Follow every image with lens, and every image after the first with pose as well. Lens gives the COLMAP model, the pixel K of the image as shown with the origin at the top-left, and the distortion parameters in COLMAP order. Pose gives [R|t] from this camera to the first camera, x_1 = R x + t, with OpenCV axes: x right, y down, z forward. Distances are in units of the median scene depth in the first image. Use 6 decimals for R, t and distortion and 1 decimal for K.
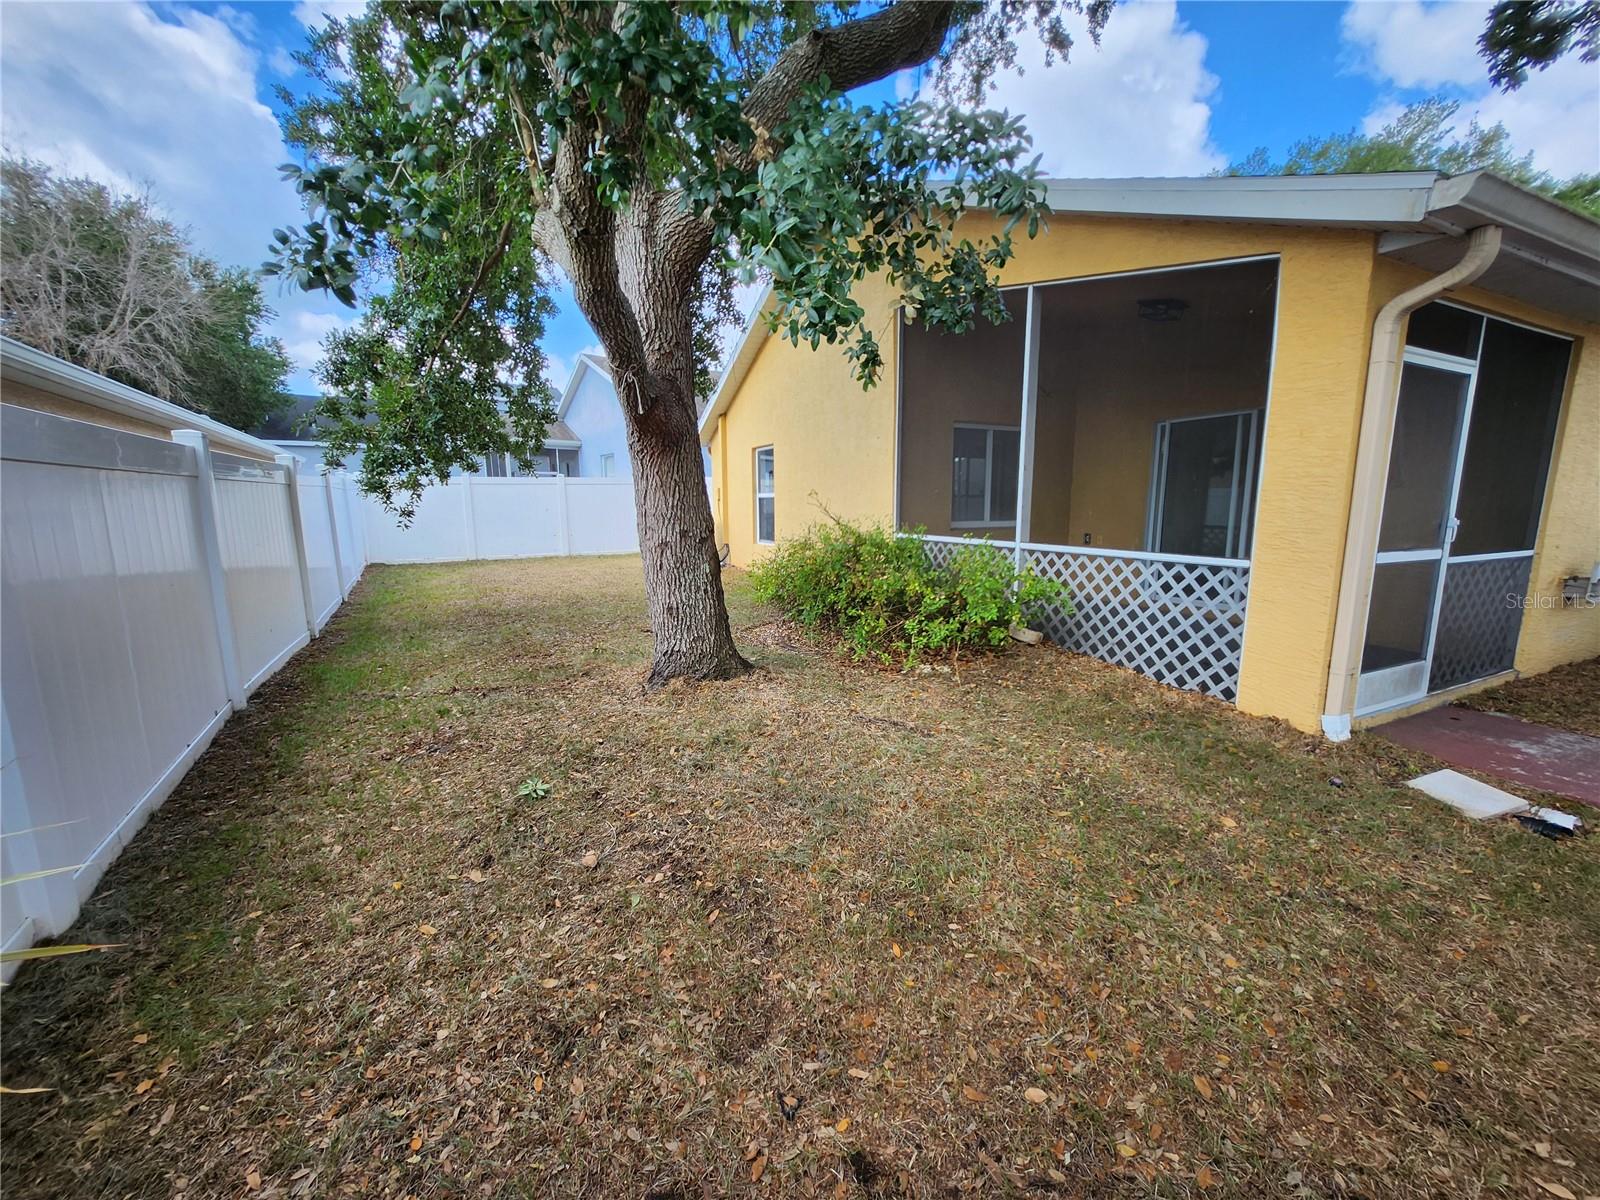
lens RADIAL K [[601.1, 0, 800.0], [0, 601.1, 600.0], [0, 0, 1]] dist [0.005066, -0.002918]
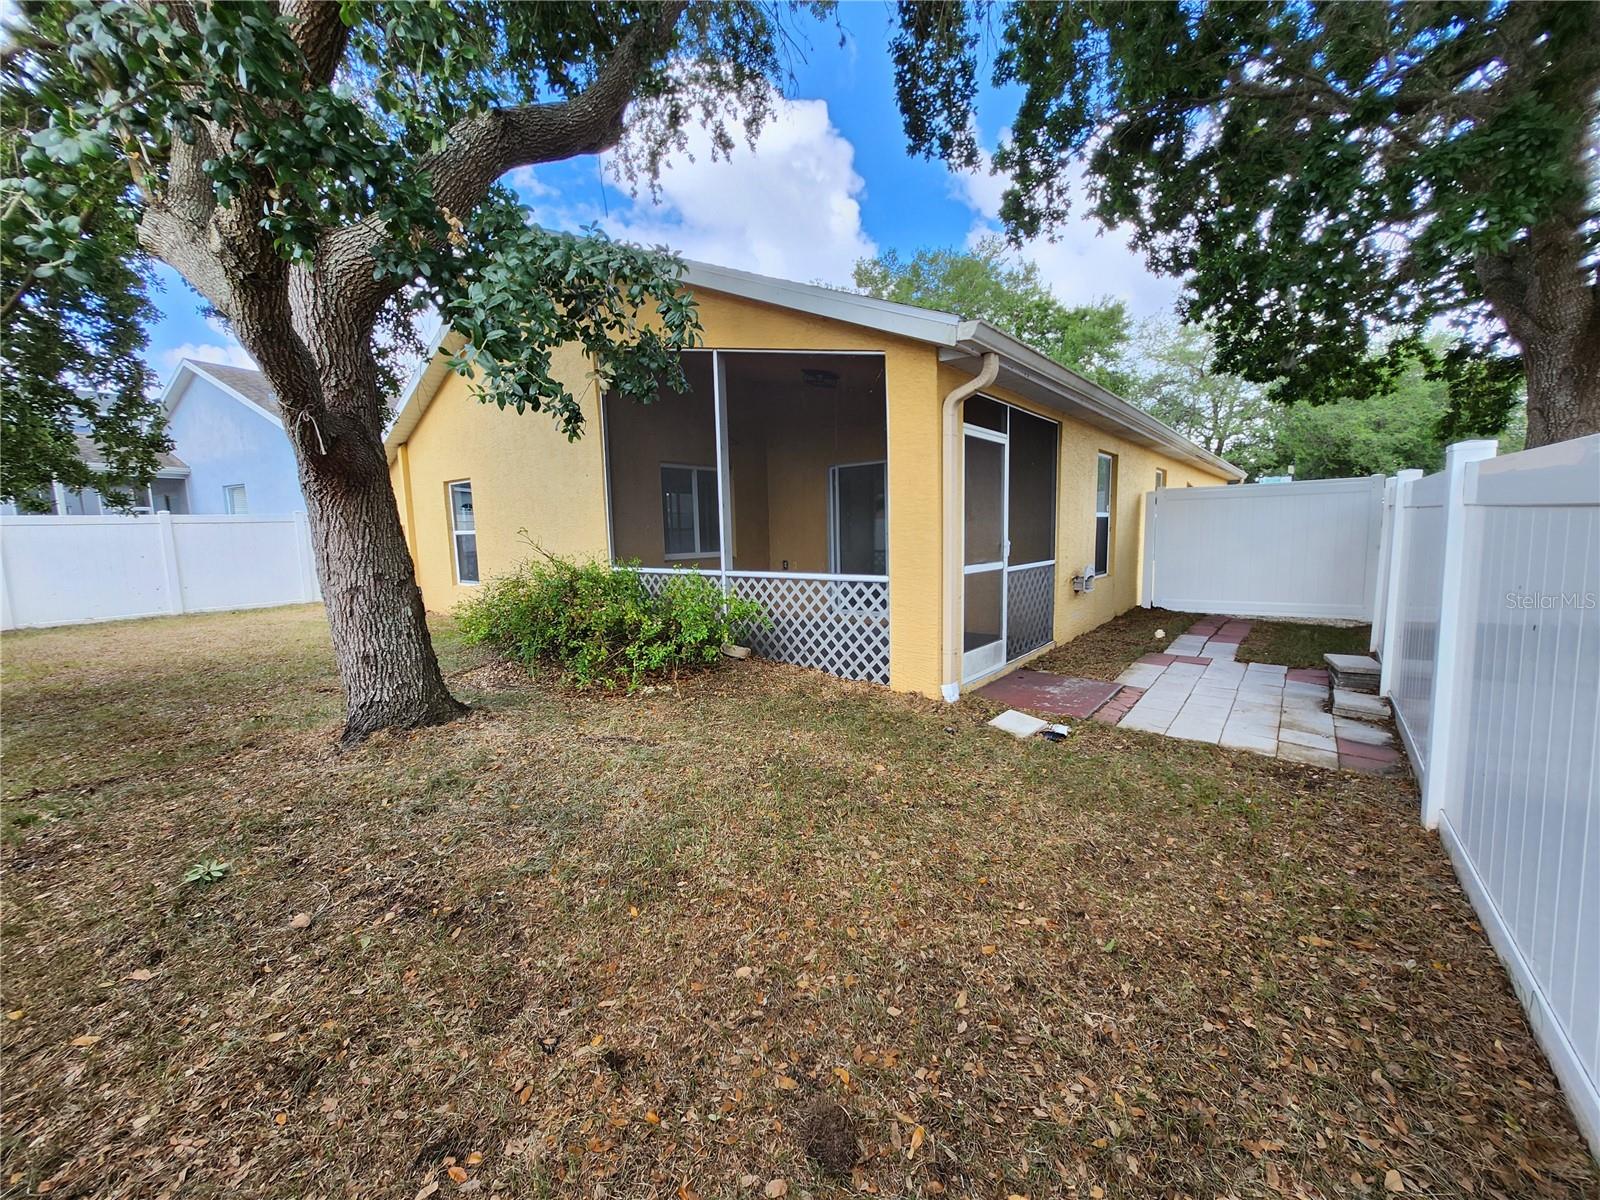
lens RADIAL K [[601.1, 0, 800.0], [0, 601.1, 600.0], [0, 0, 1]] dist [0.005066, -0.002918]
pose [[0.897087, -0.067102, 0.436728, -0.014370], [0.090431, 0.995362, -0.032821, 0.018344], [-0.432500, 0.068938, 0.898995, -0.150306]]
